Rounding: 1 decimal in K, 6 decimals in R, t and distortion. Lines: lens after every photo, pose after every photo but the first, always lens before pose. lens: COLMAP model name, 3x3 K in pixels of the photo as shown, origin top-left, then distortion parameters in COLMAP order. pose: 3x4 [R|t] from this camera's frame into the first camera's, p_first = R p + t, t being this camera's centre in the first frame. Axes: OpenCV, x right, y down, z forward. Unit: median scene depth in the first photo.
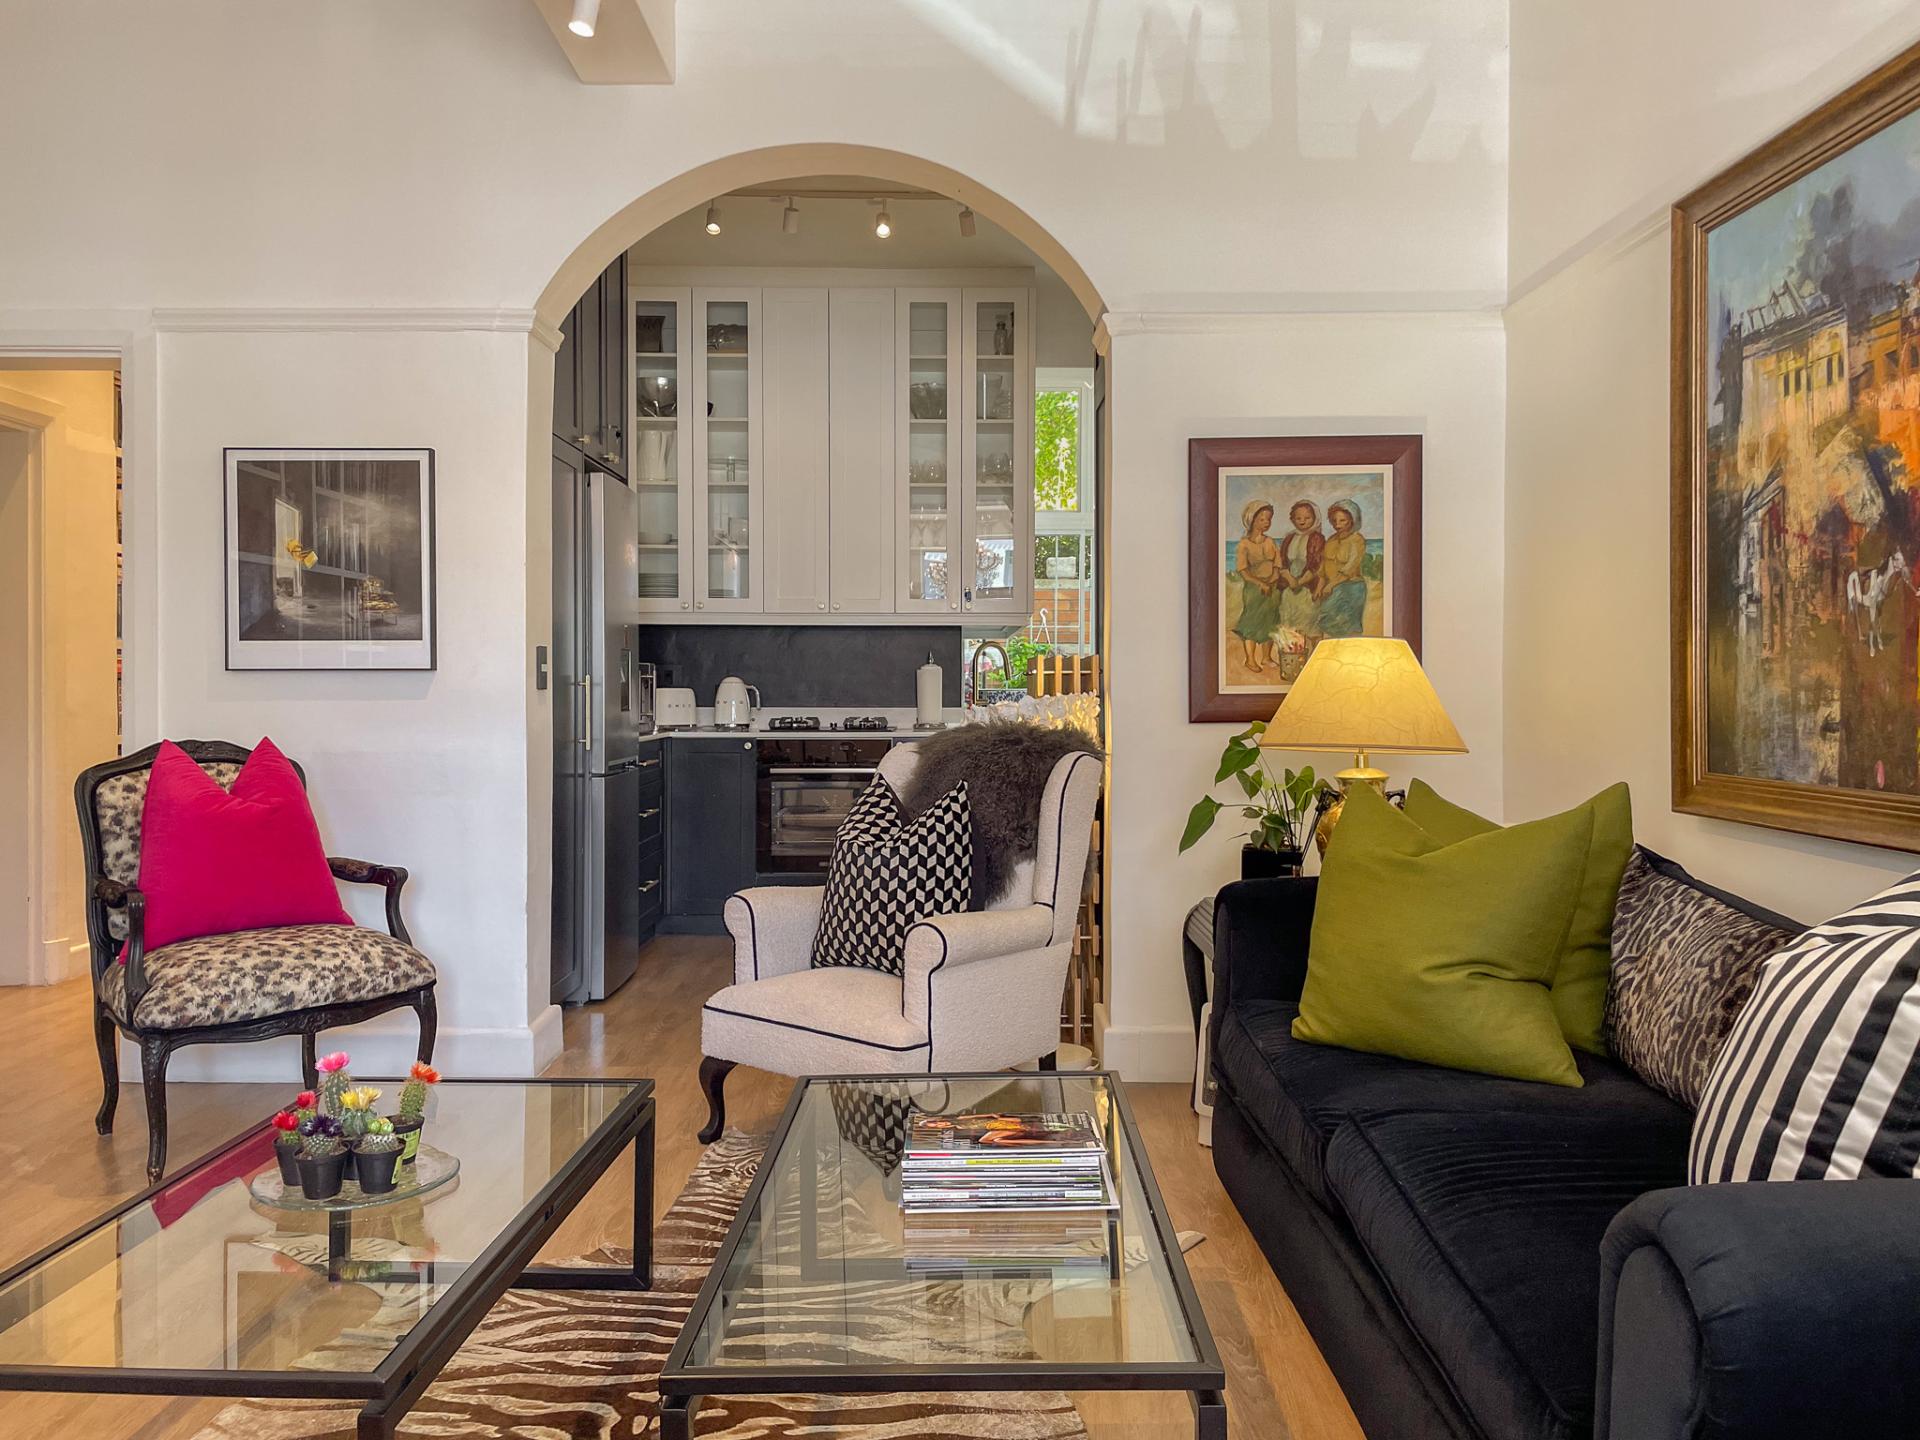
lens RADIAL K [[1482.7, 0, 960.6], [0, 1482.7, 716.5], [0, 0, 1]] dist [-0.013194, -0.011756]
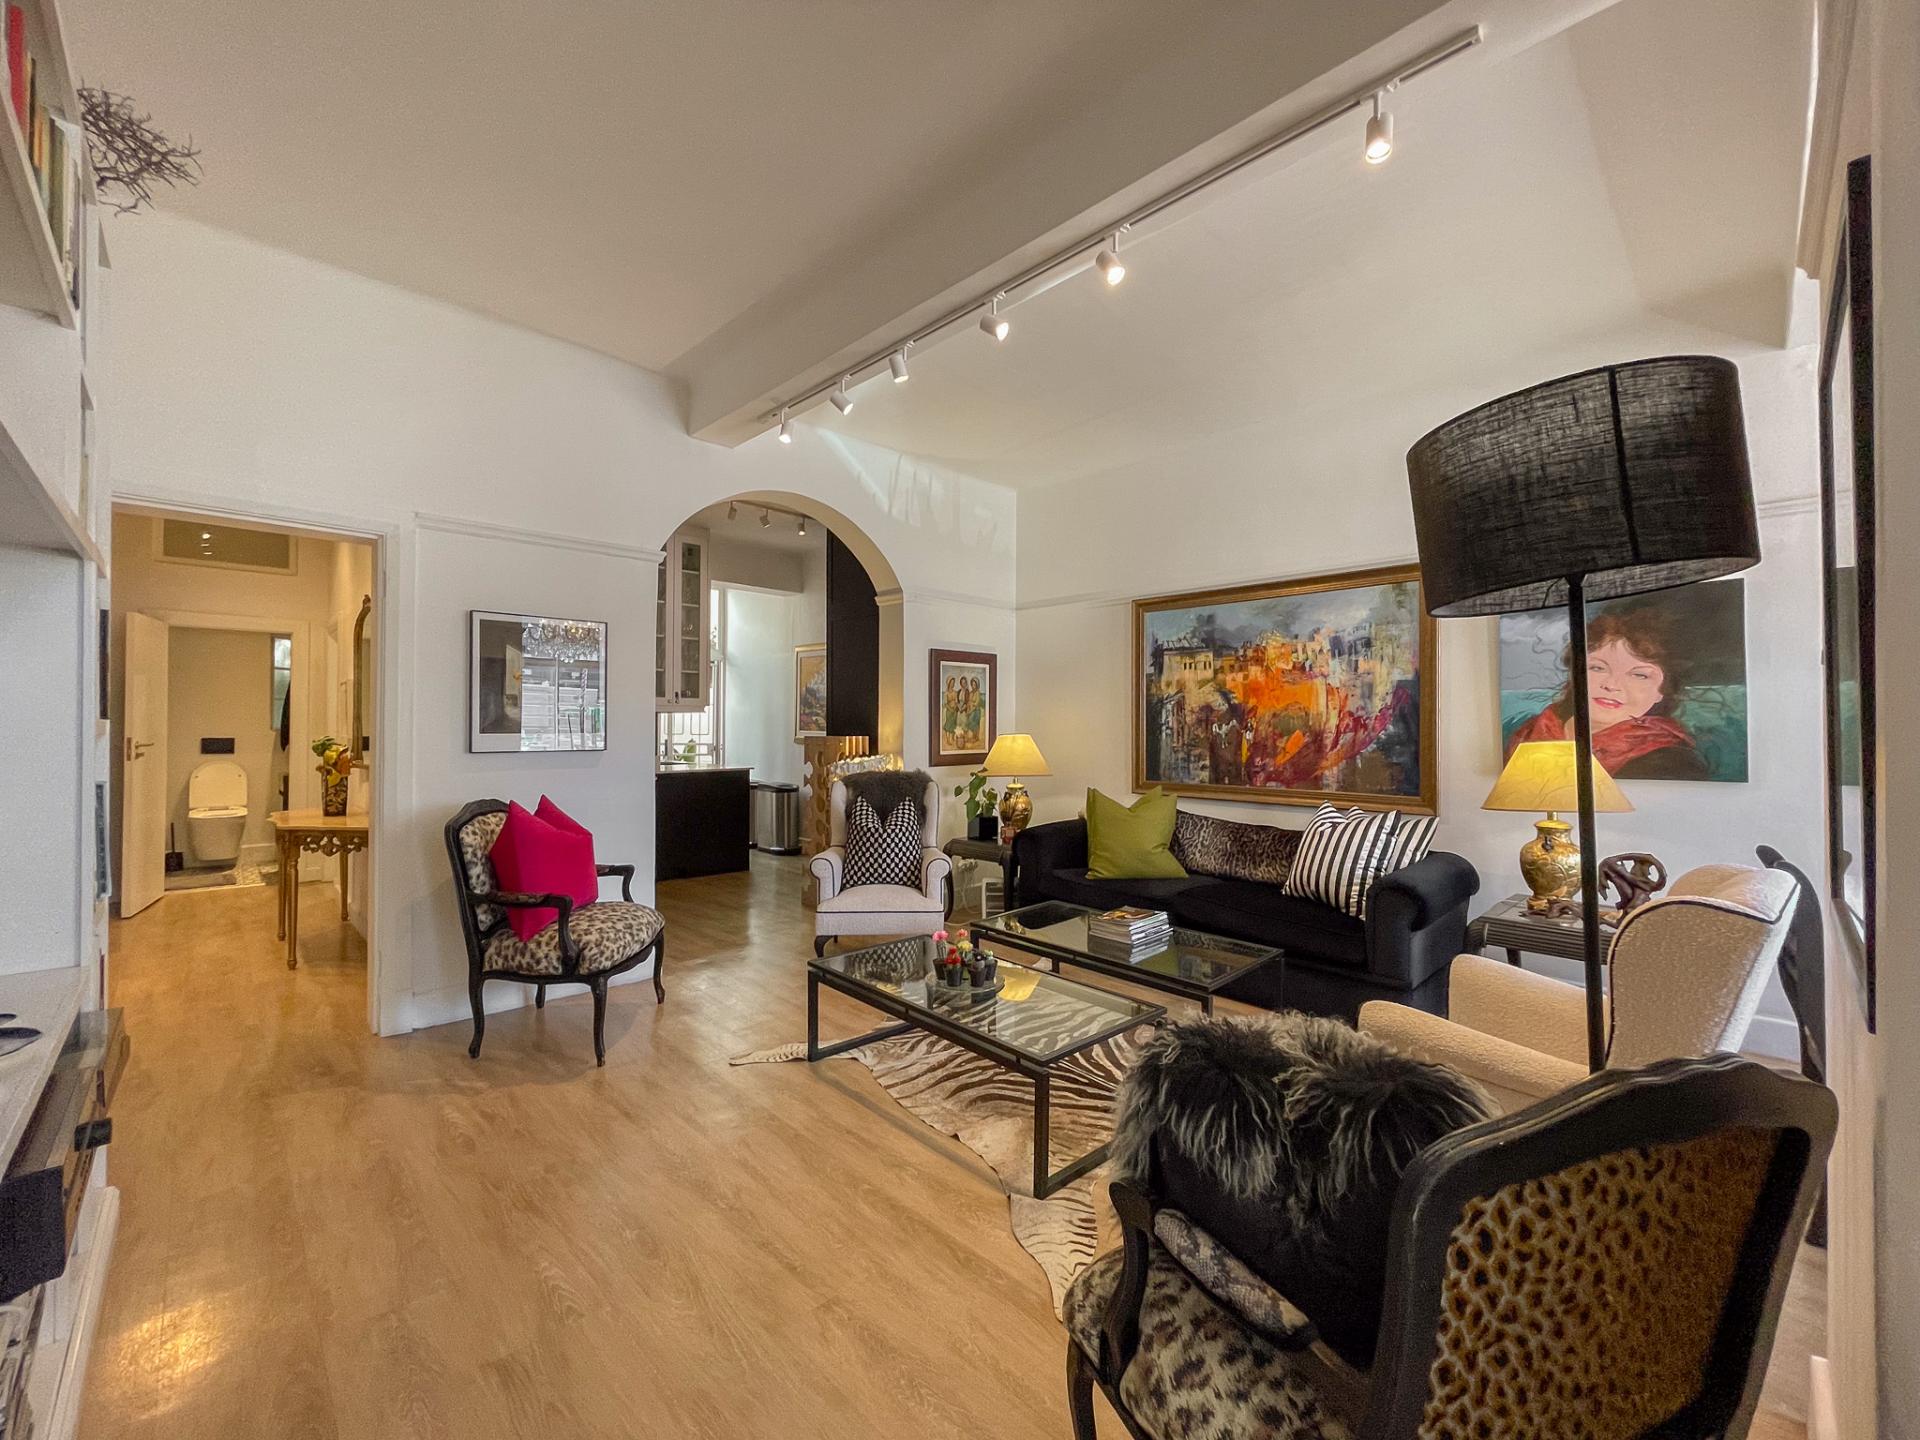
lens RADIAL K [[787.5, 0, 958.3], [0, 787.5, 722.9], [0, 0, 1]] dist [-0.000449, -0.000083]
pose [[0.714322, 0.005555, 0.699795, -0.998316], [0.007420, 0.999852, -0.015511, -0.064487], [-0.699777, 0.016272, 0.714176, 0.065071]]
